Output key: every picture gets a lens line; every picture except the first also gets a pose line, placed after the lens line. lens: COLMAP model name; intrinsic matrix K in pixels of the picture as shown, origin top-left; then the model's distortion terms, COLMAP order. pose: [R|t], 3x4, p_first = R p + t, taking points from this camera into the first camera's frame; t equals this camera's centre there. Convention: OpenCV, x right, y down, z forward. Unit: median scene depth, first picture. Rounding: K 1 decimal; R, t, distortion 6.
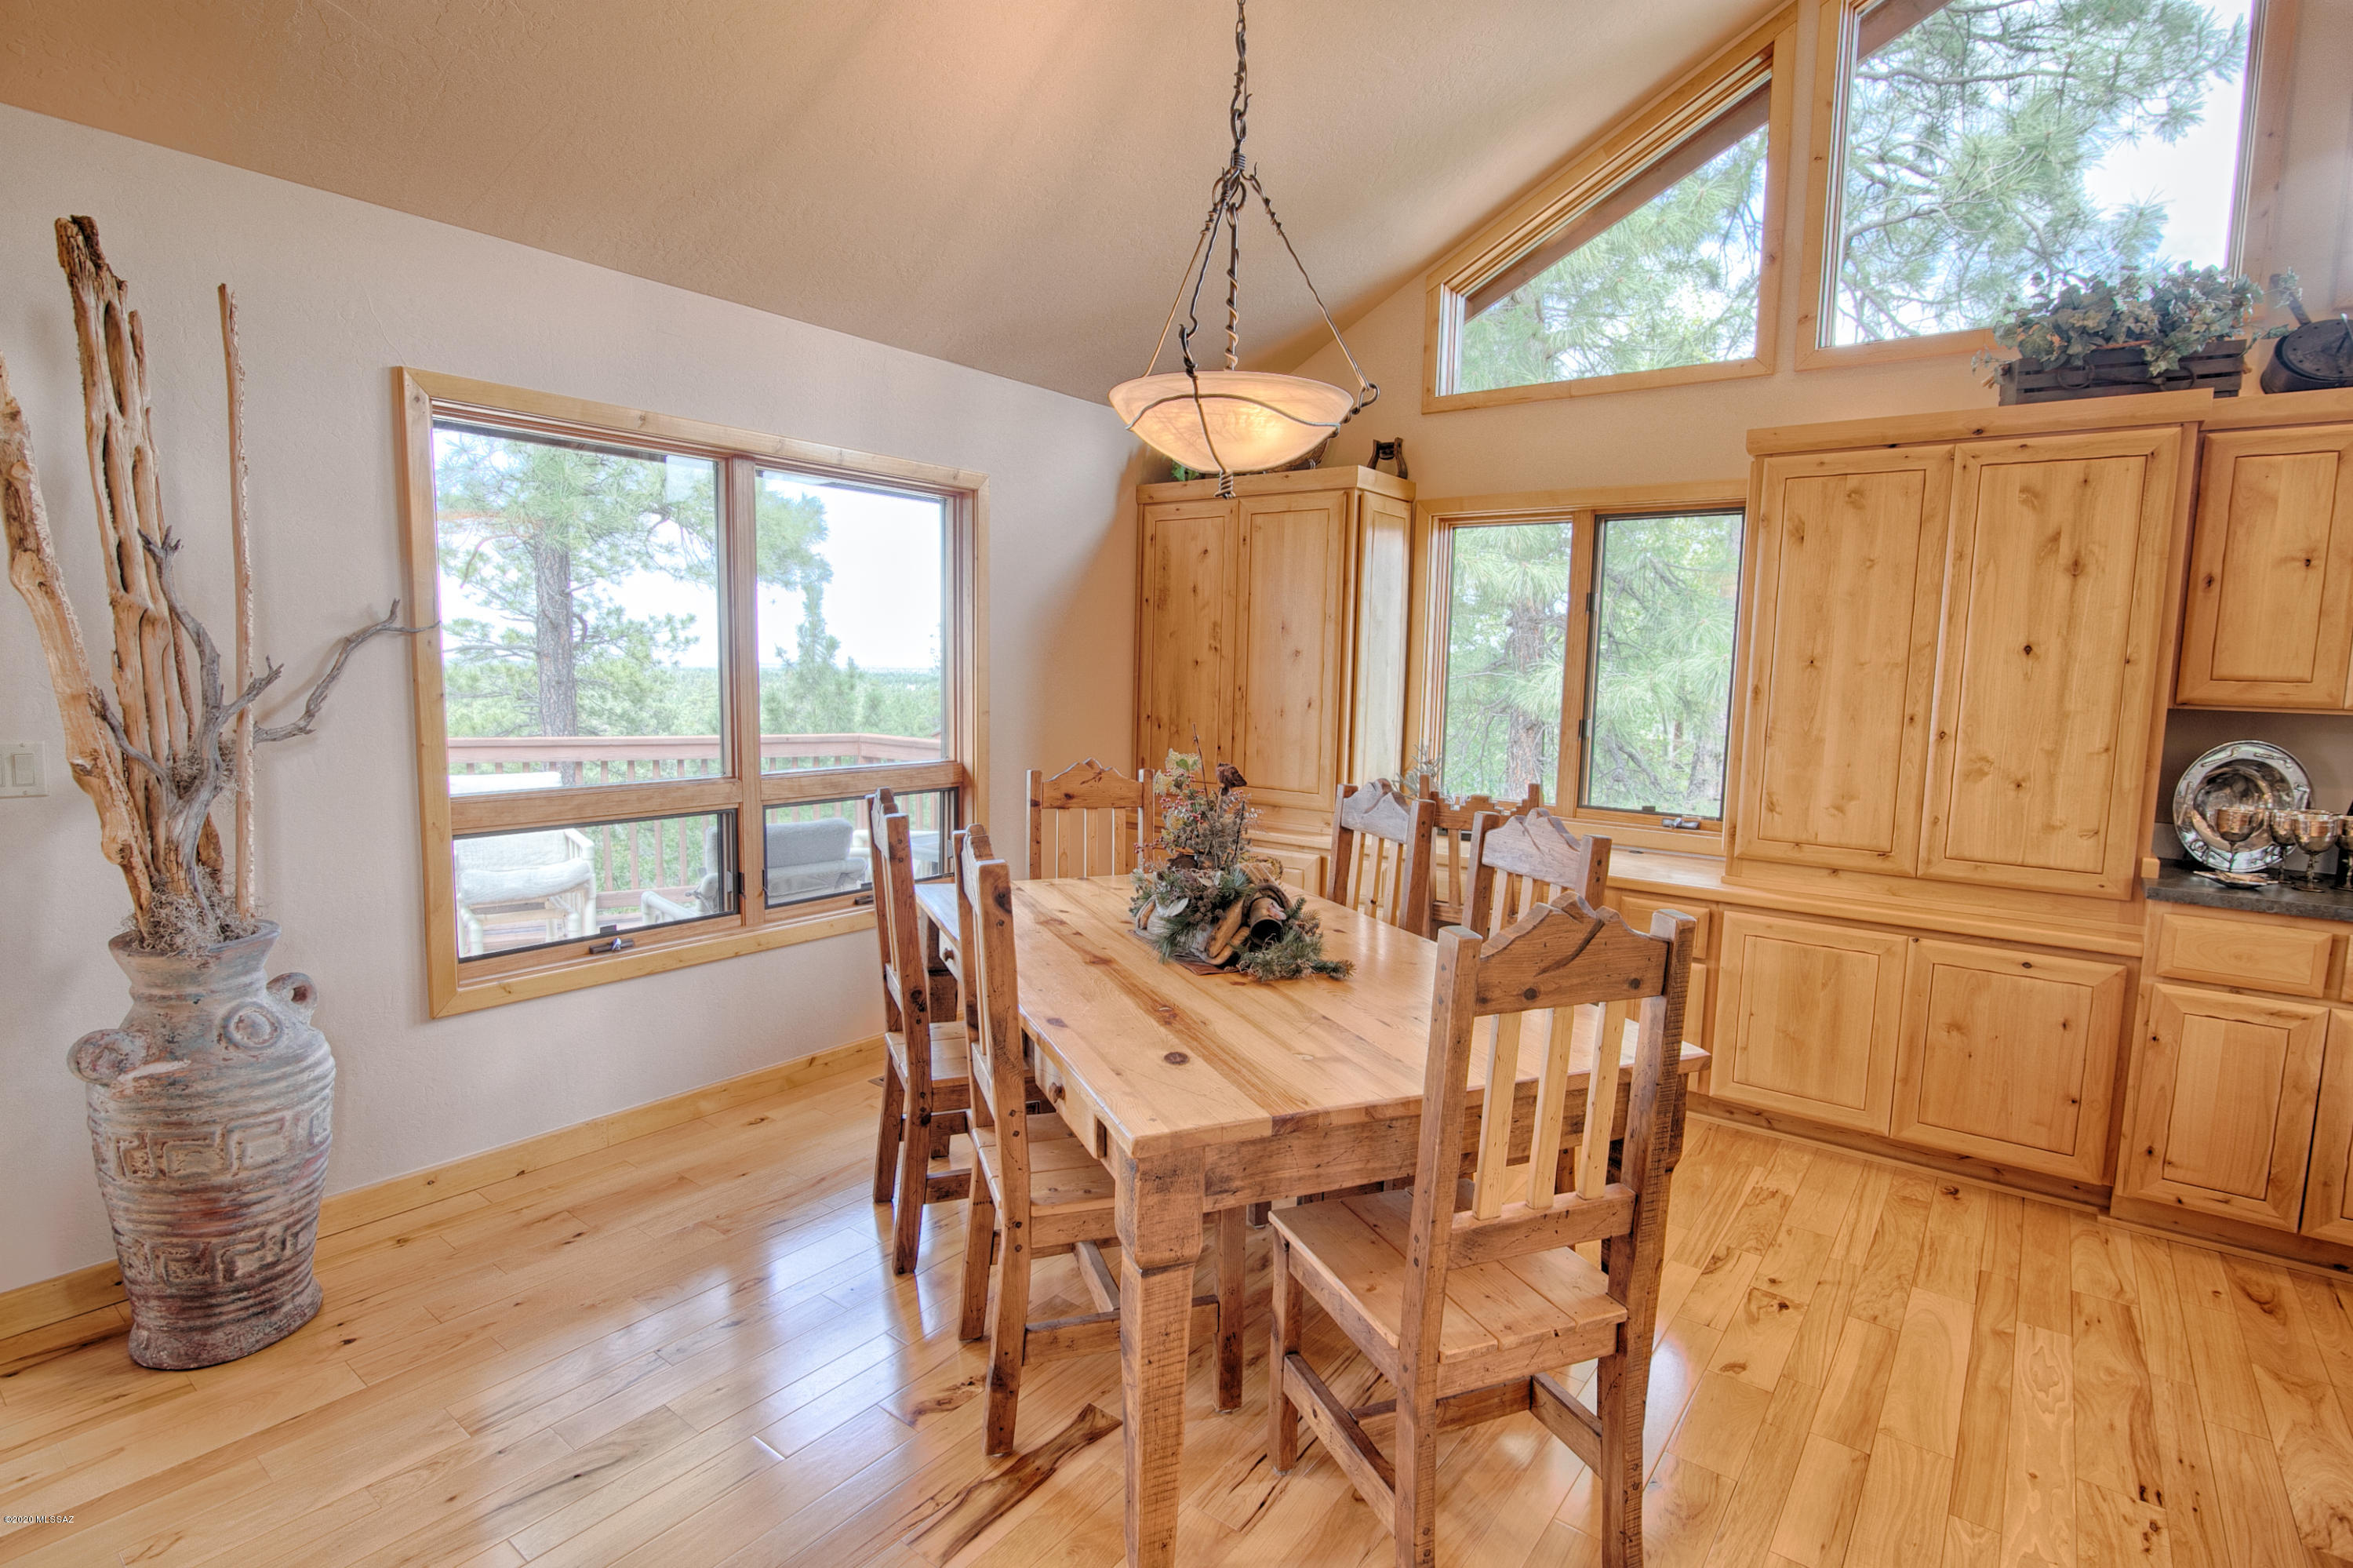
lens RADIAL K [[1151.9, 0, 1175.9], [0, 1151.9, 789.8], [0, 0, 1]] dist [-0.016181, -0.000726]
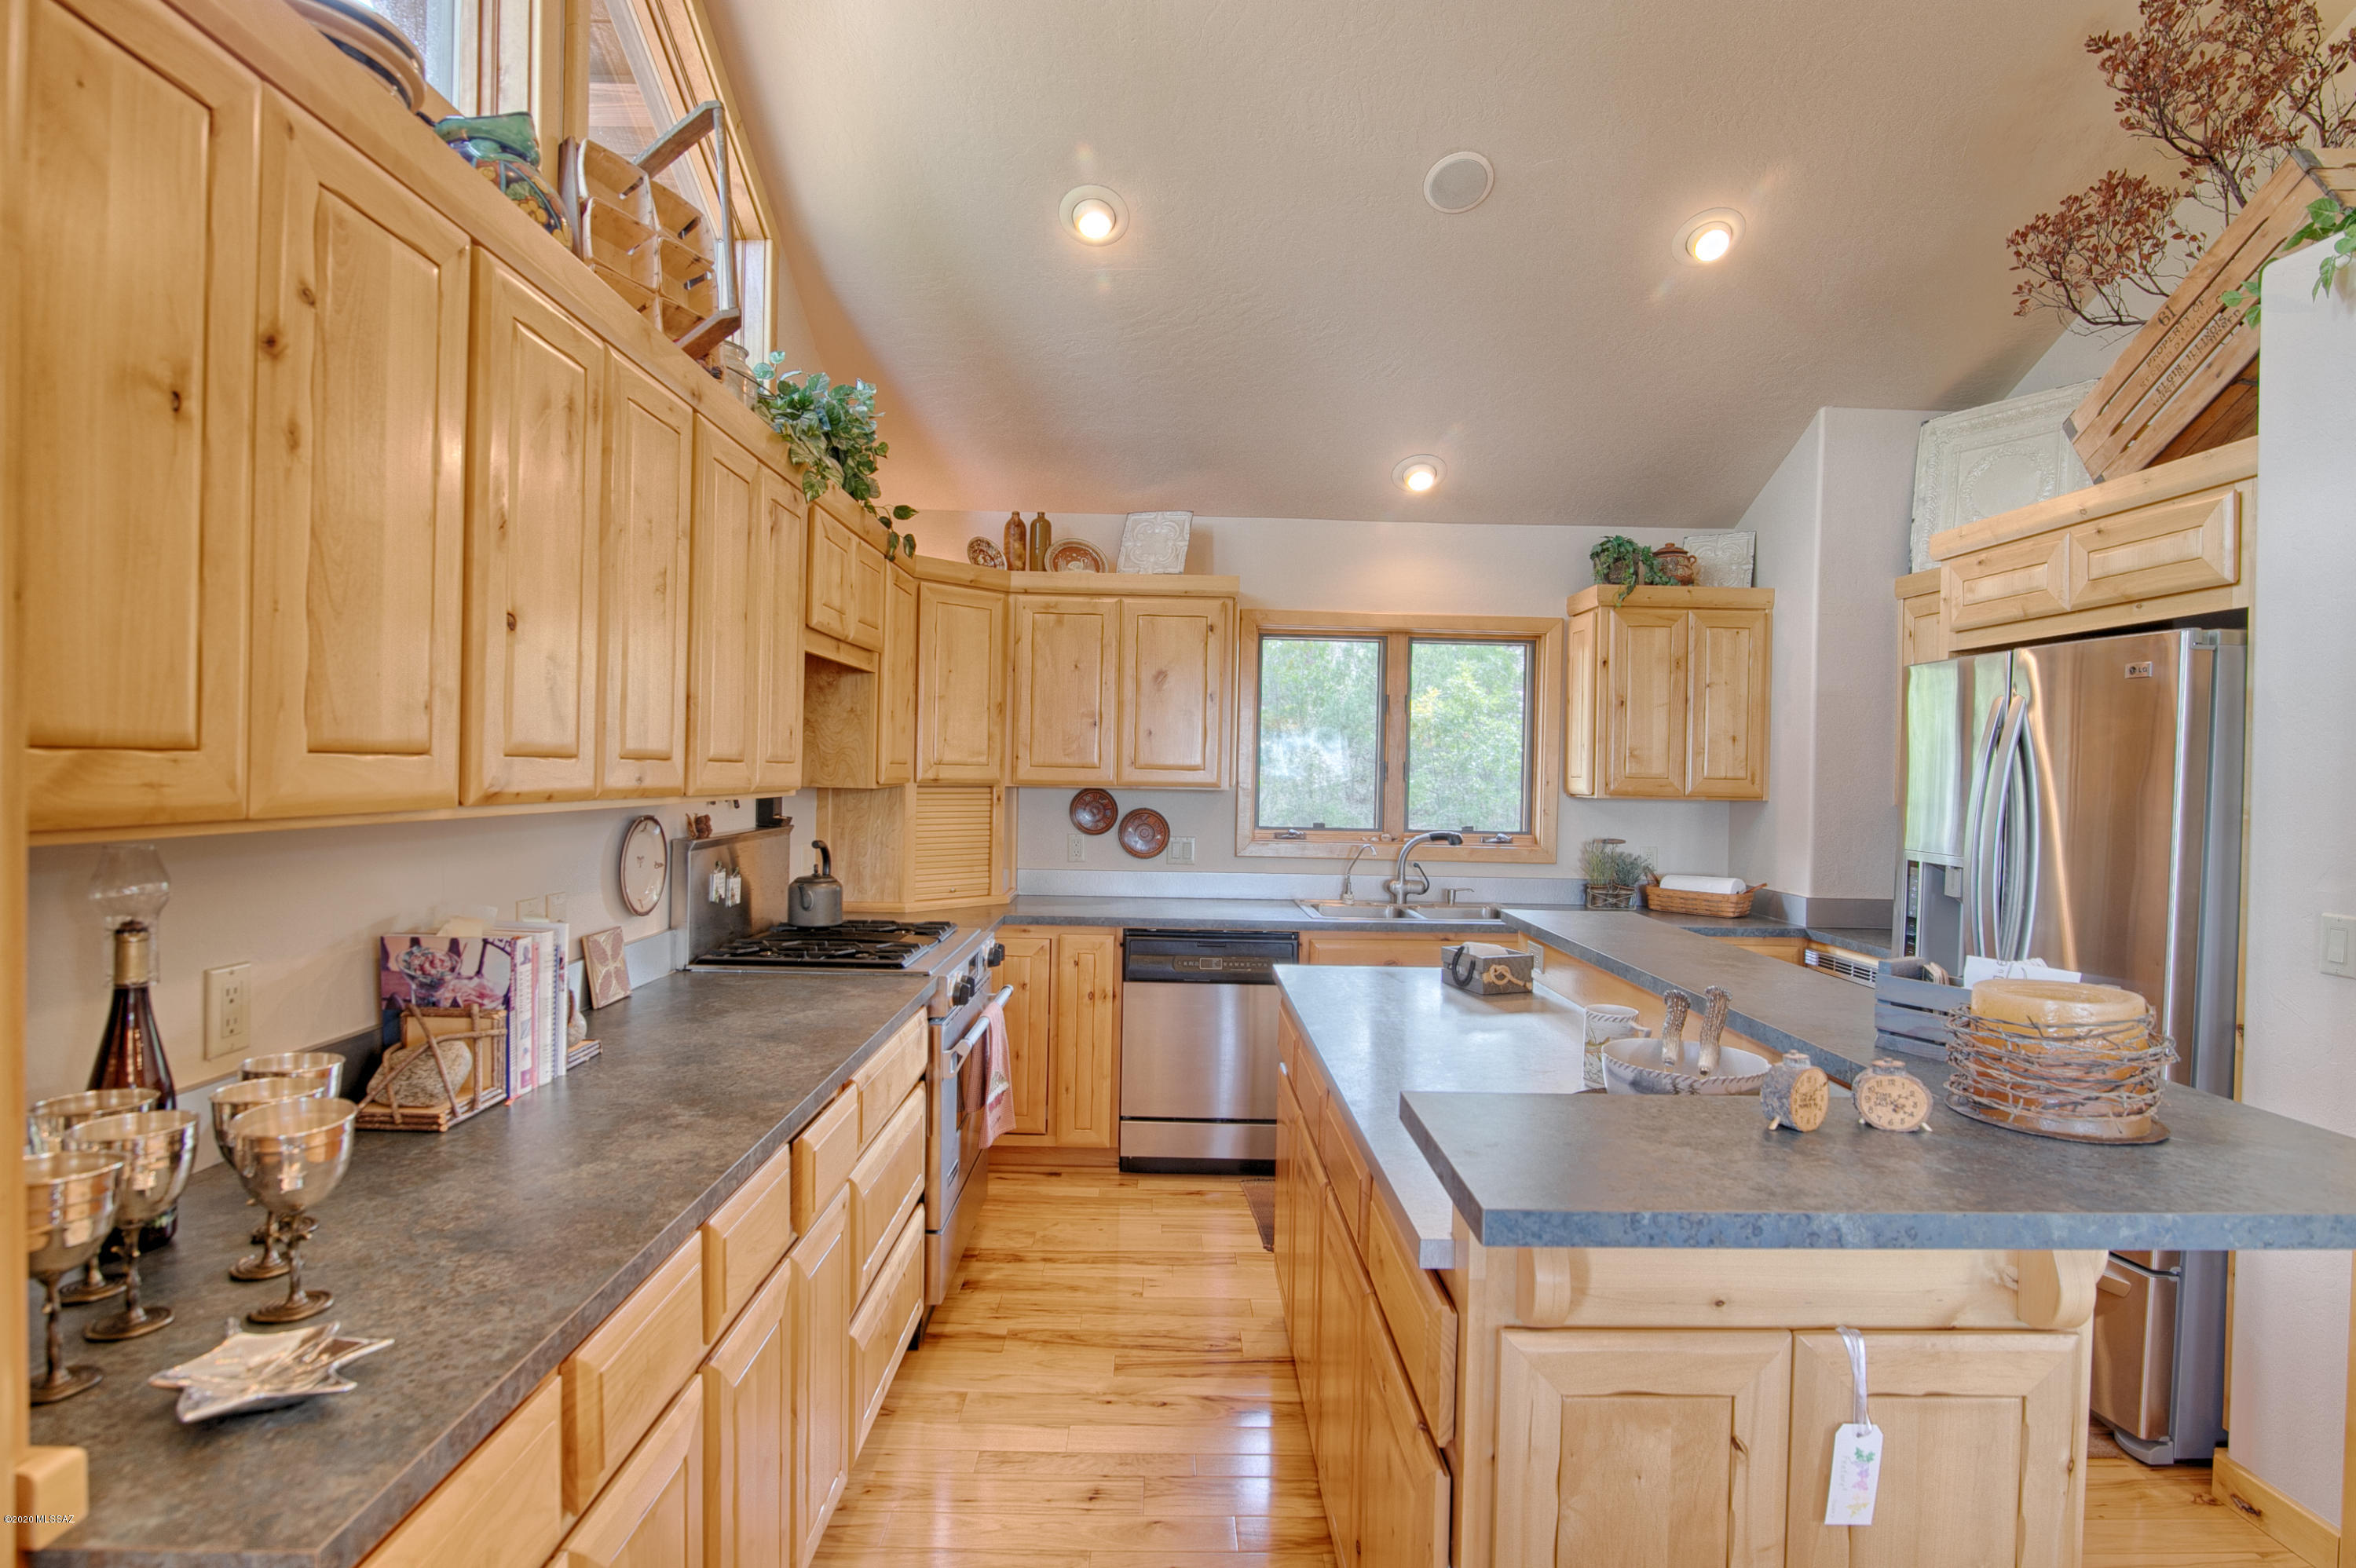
lens RADIAL K [[1153.2, 0, 1181.8], [0, 1153.2, 779.7], [0, 0, 1]] dist [-0.016181, -0.000726]
pose [[-0.622270, -0.038291, 0.781866, 0.500495], [0.057915, 0.993814, 0.094764, -0.095297], [-0.780658, 0.104251, -0.616202, 0.919346]]
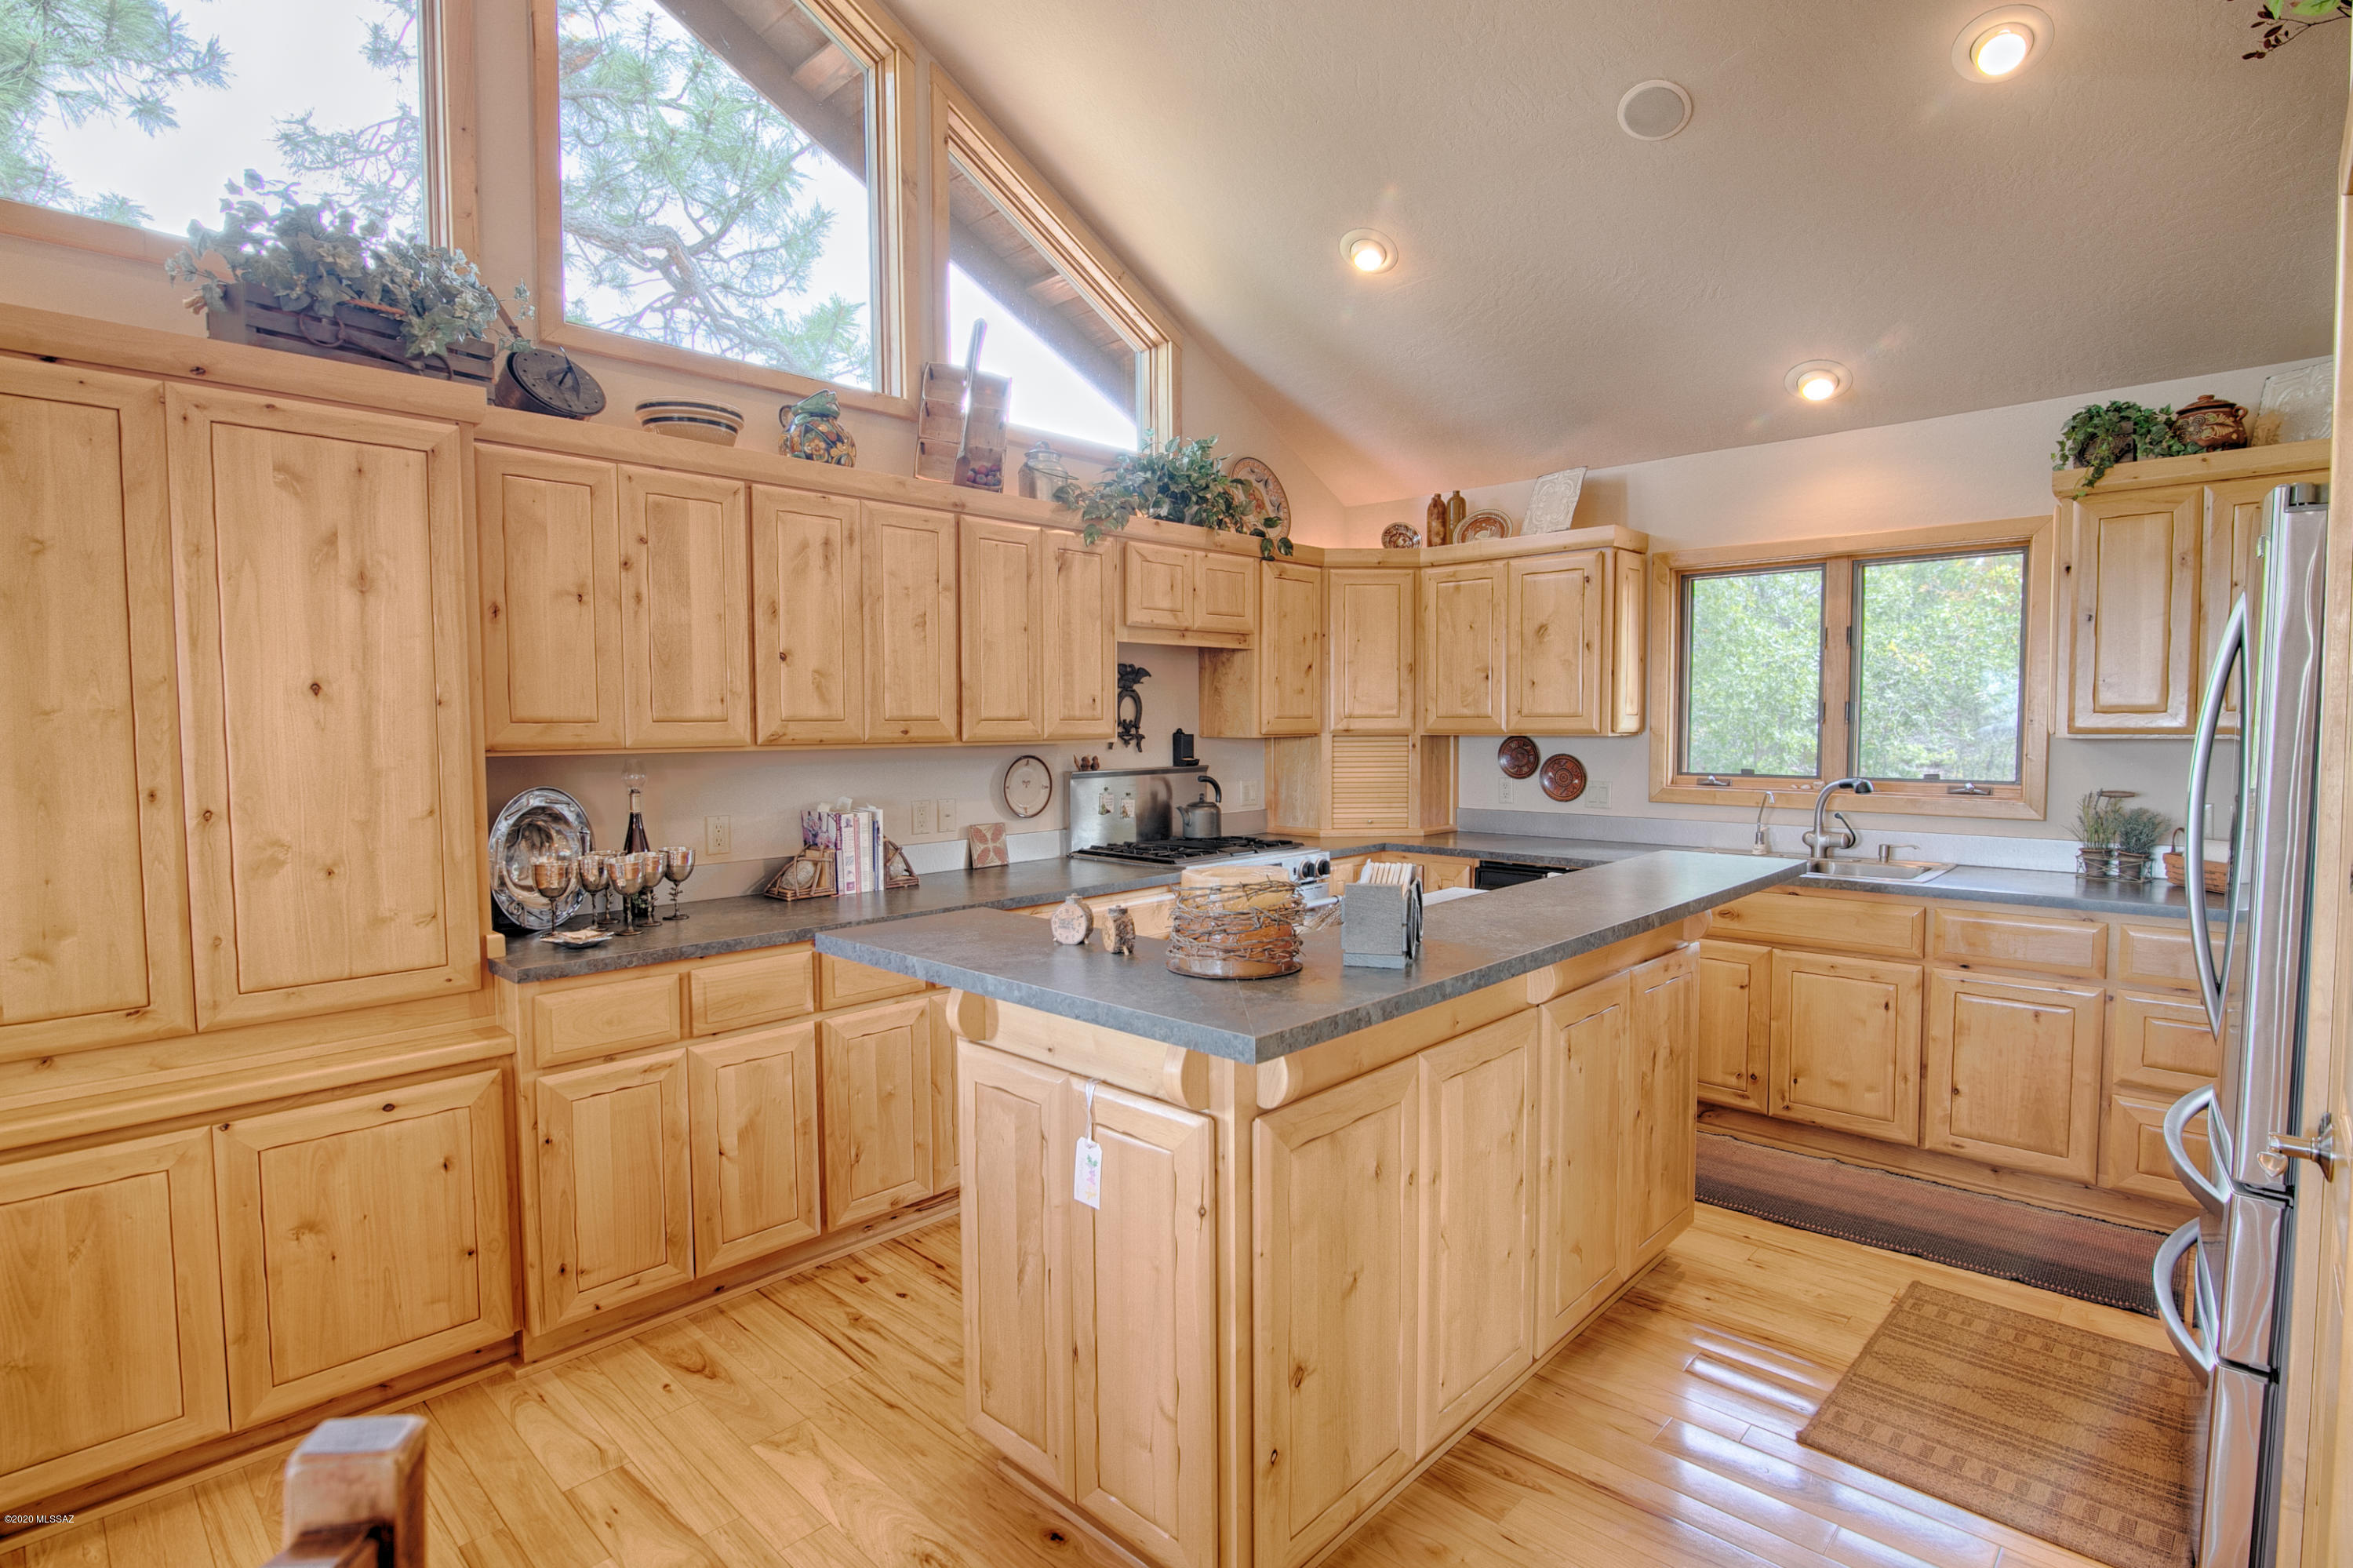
lens RADIAL K [[1151.9, 0, 1184.1], [0, 1151.9, 784.6], [0, 0, 1]] dist [-0.016181, -0.000726]
pose [[0.101840, -0.075420, 0.991938, 0.072034], [0.121831, 0.990562, 0.062807, -0.039928], [-0.987312, 0.114452, 0.110067, 0.378145]]
